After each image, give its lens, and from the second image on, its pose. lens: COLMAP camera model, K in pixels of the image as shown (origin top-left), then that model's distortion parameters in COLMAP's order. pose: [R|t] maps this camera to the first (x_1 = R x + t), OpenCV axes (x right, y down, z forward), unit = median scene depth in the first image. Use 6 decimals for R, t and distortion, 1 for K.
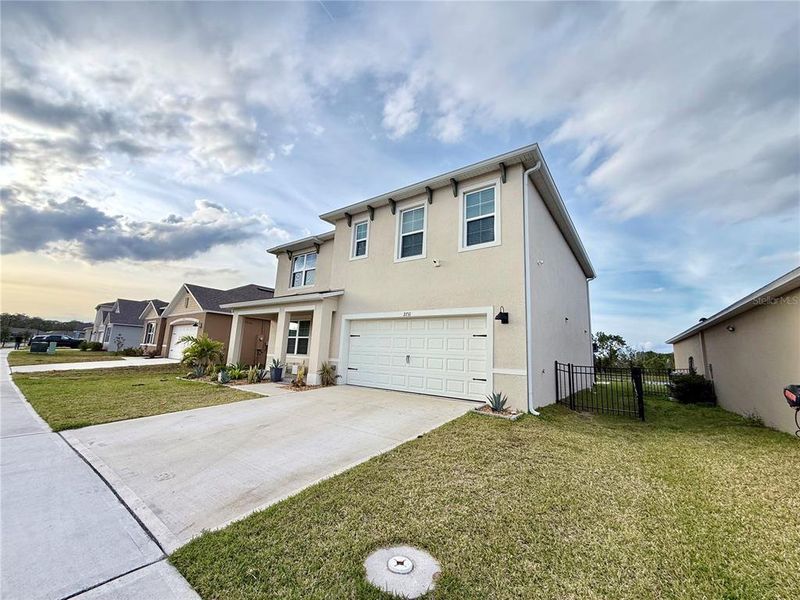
lens RADIAL K [[317.7, 0, 397.7], [0, 317.7, 300.2], [0, 0, 1]] dist [0.000988, -0.000512]
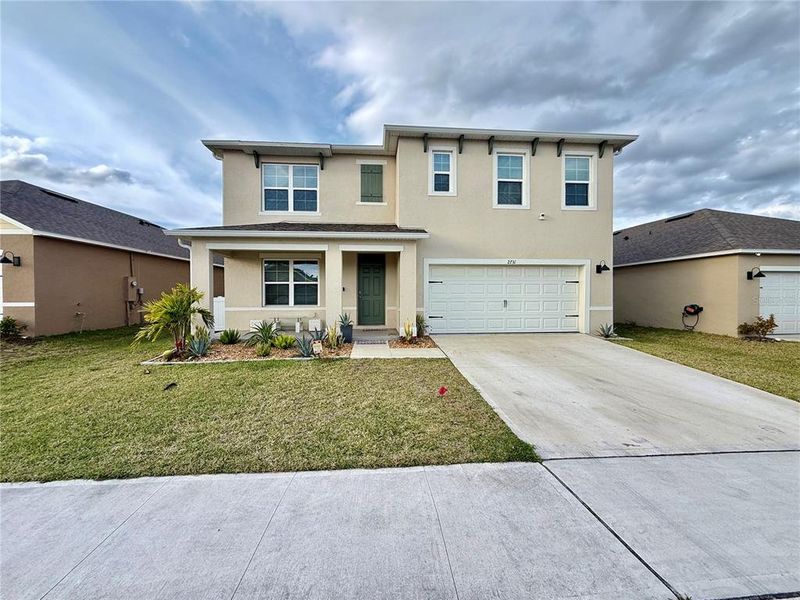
lens RADIAL K [[243.8, 0, 400.0], [0, 243.8, 300.0], [0, 0, 1]] dist [-0.000264, -0.000047]
pose [[0.766495, -0.055917, 0.639811, -0.684156], [-0.072065, 0.982424, 0.172193, 0.048823], [-0.638194, -0.178093, 0.748993, 0.533020]]
